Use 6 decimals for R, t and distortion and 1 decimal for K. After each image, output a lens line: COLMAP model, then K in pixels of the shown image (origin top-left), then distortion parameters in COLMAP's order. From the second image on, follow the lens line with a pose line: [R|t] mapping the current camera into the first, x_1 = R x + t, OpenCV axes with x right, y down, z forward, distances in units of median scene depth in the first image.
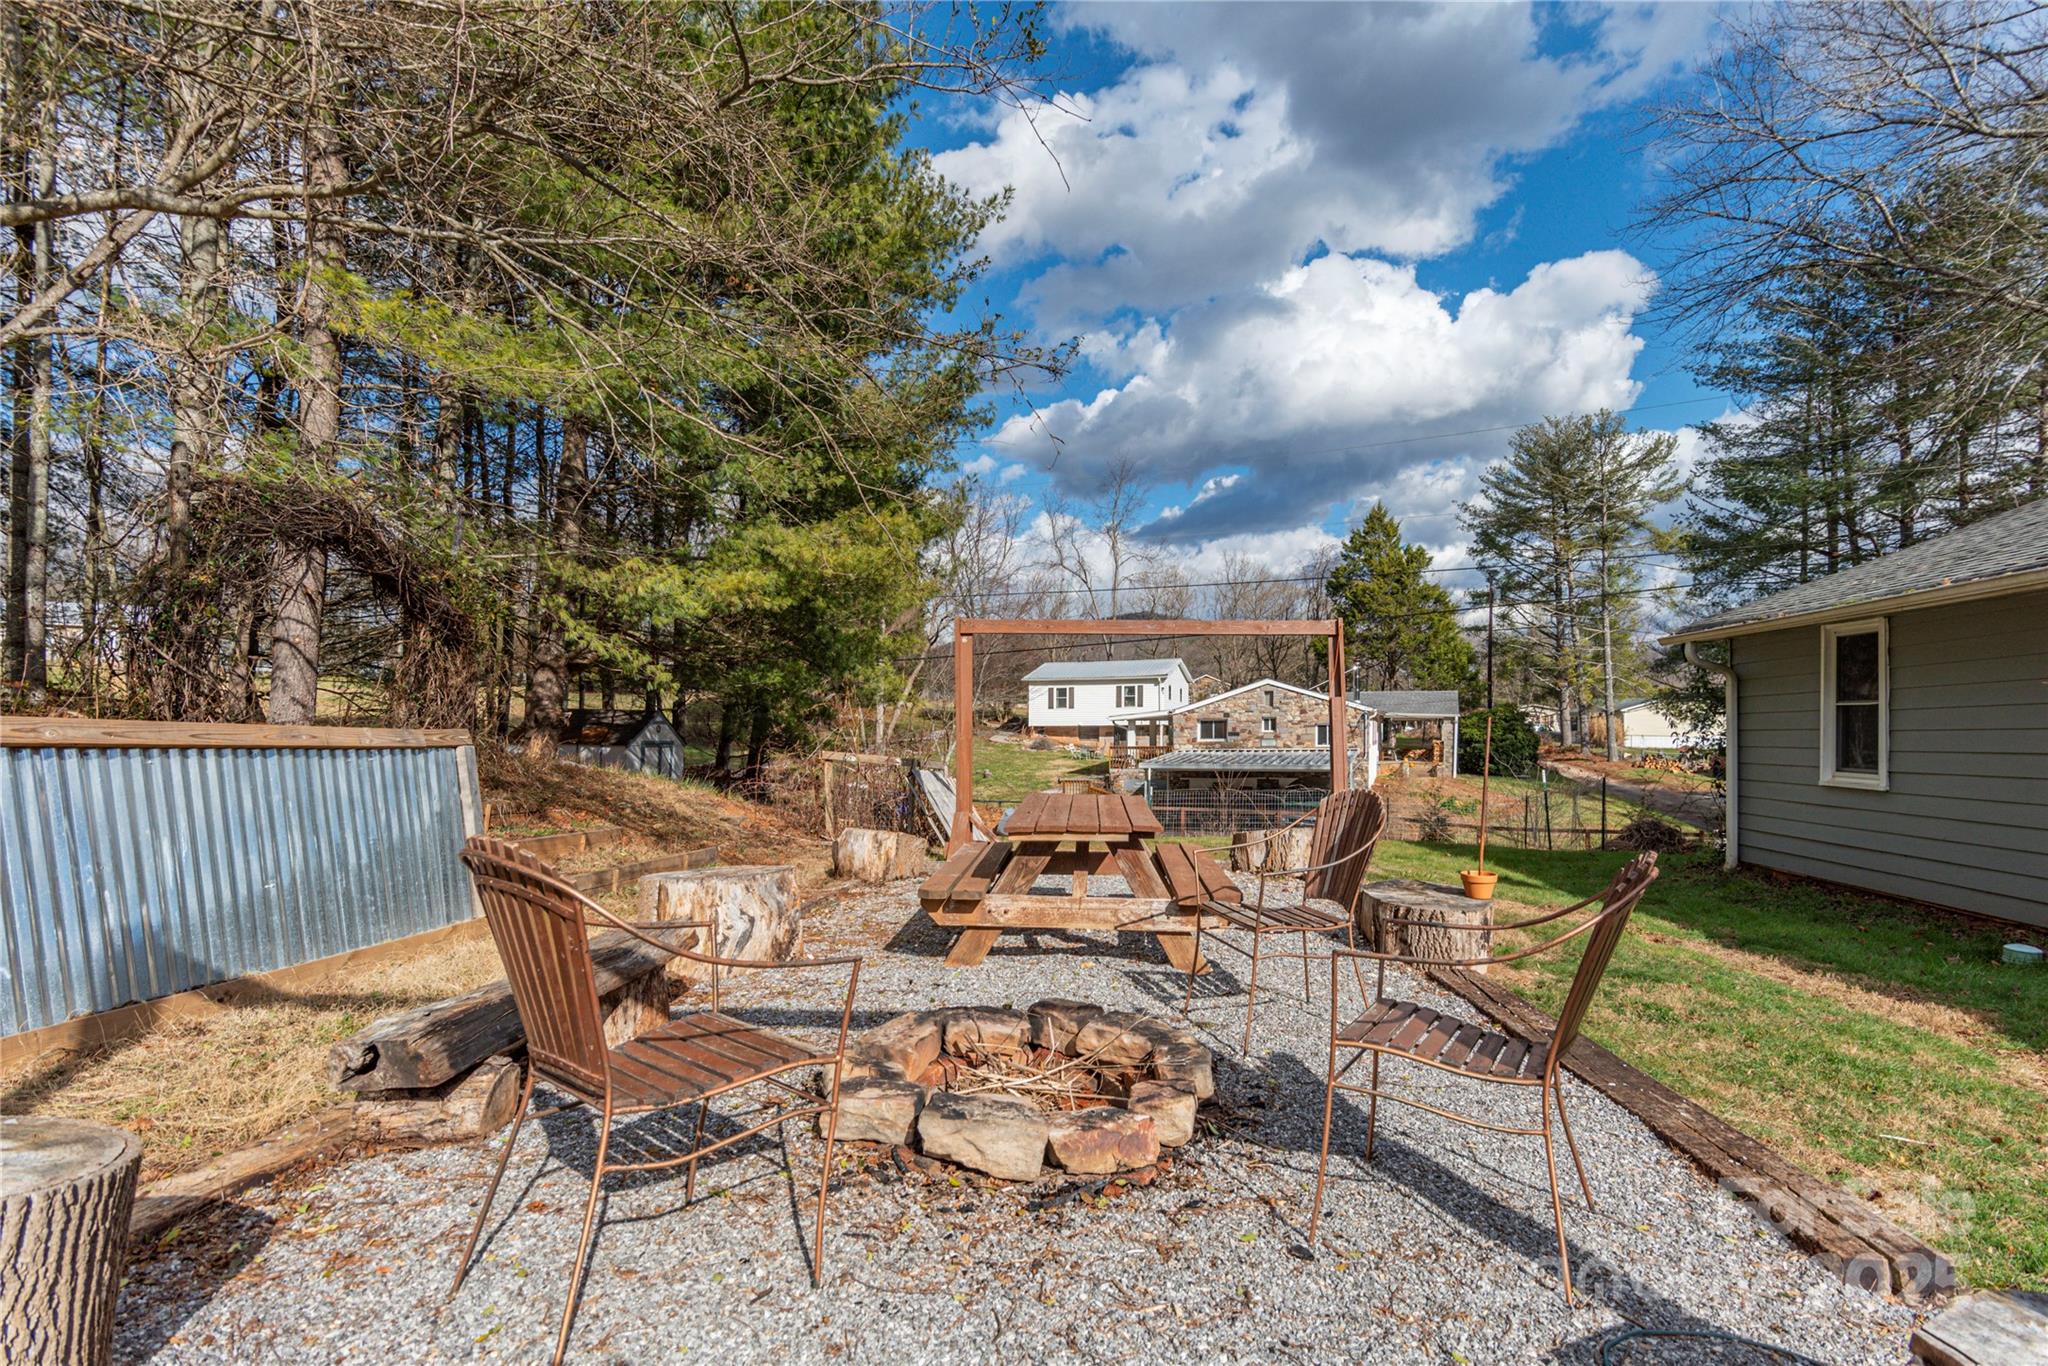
lens RADIAL K [[1061.6, 0, 1024.0], [0, 1061.6, 683.0], [0, 0, 1]] dist [0.002476, 0.000350]
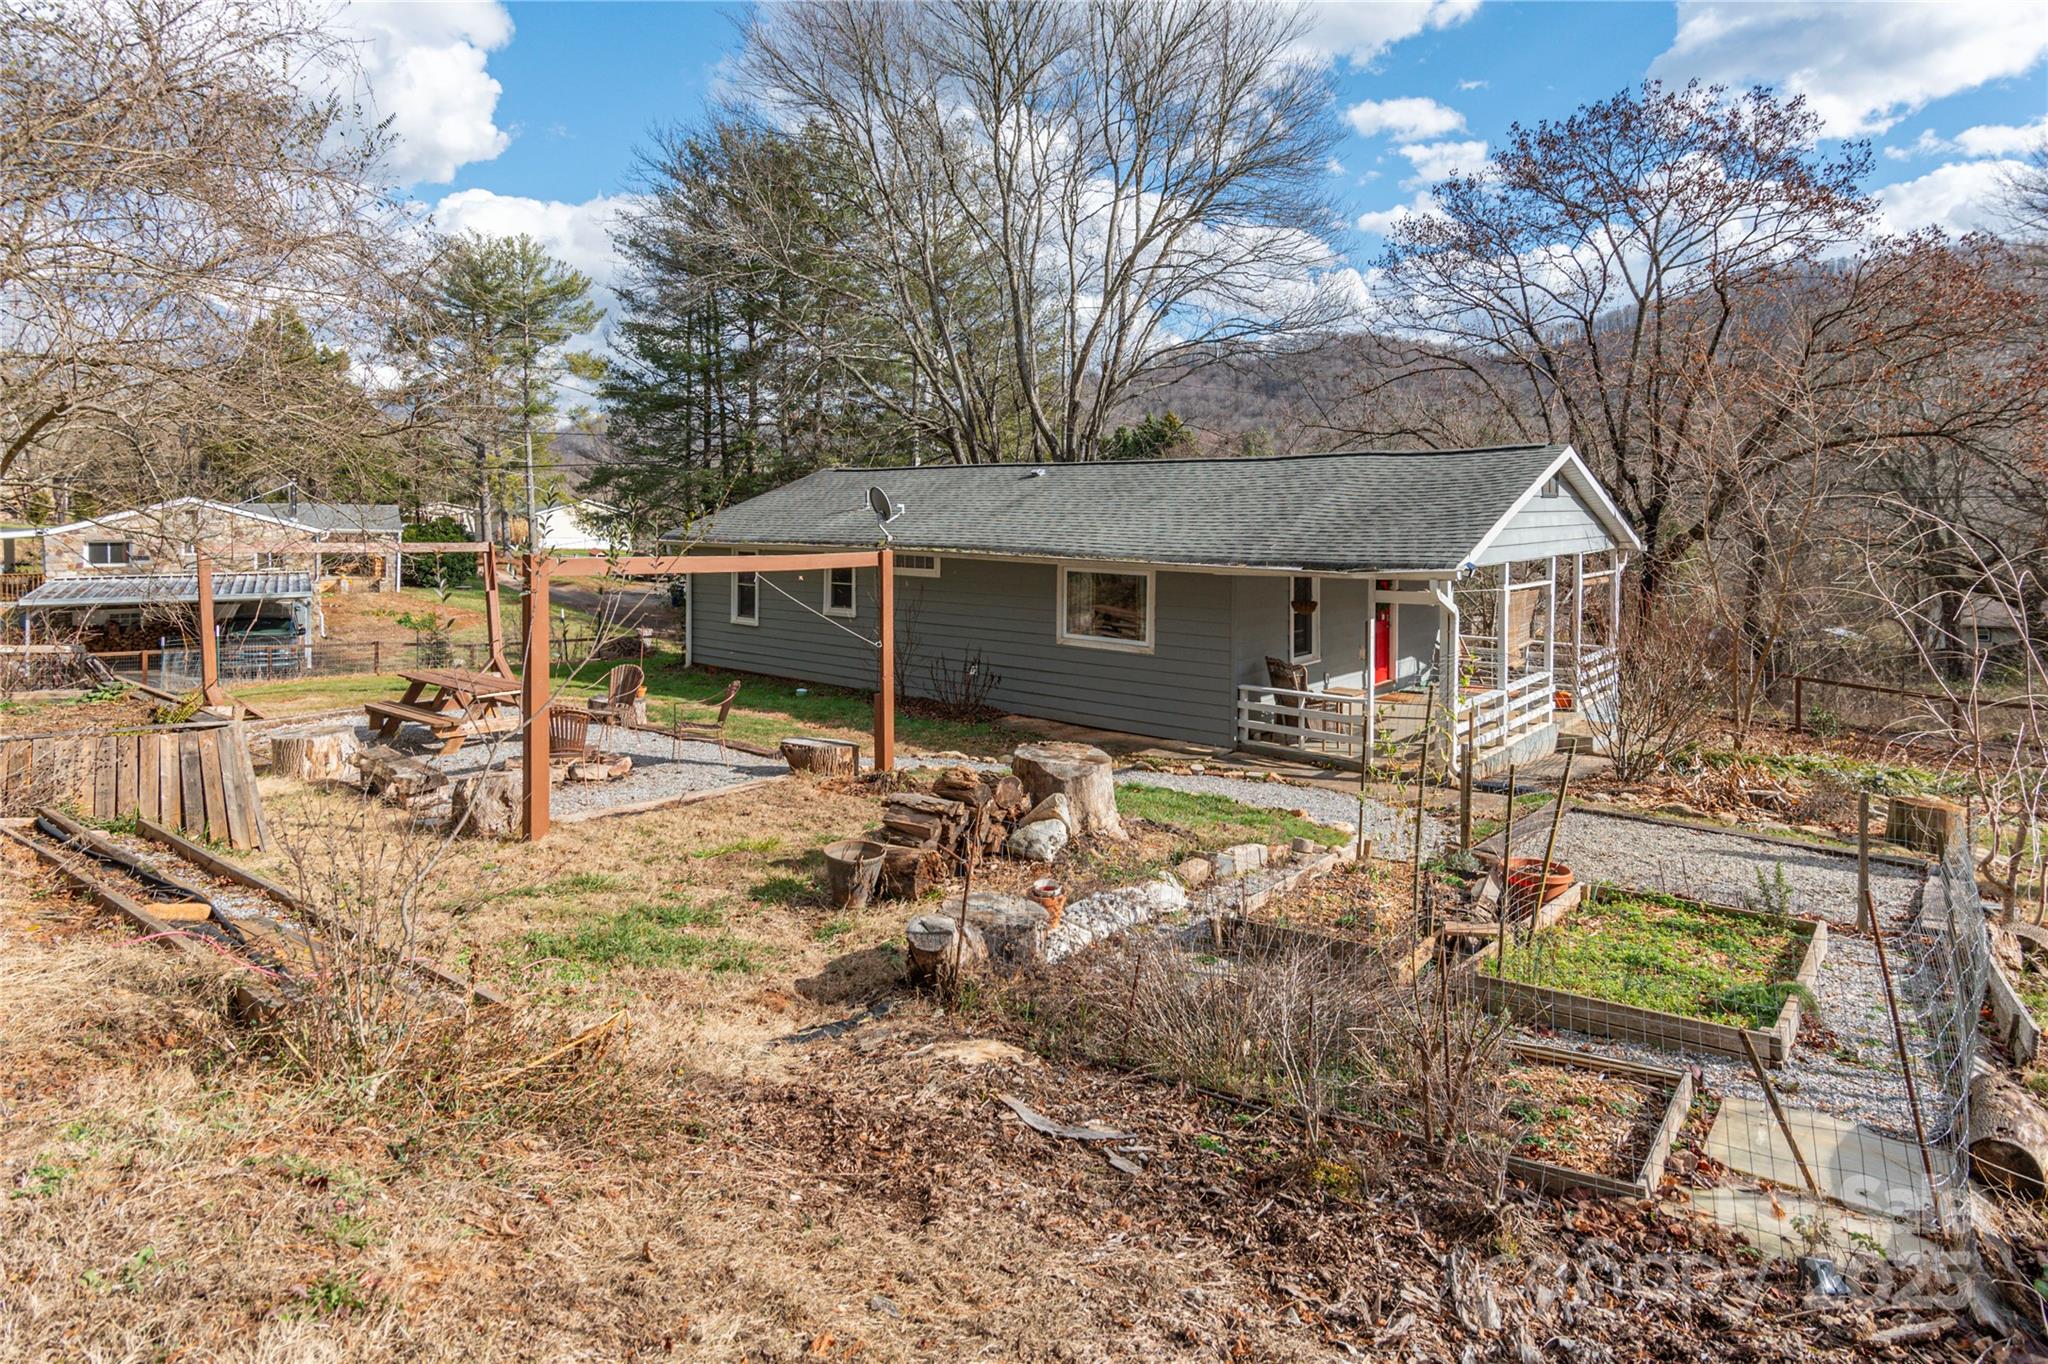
lens RADIAL K [[1061.6, 0, 1024.0], [0, 1061.6, 682.0], [0, 0, 1]] dist [0.002476, 0.000350]
pose [[0.588436, -0.115739, 0.800217, -0.089968], [-0.035041, 0.985121, 0.168250, -0.024916], [-0.807784, -0.127044, 0.575625, -0.102156]]
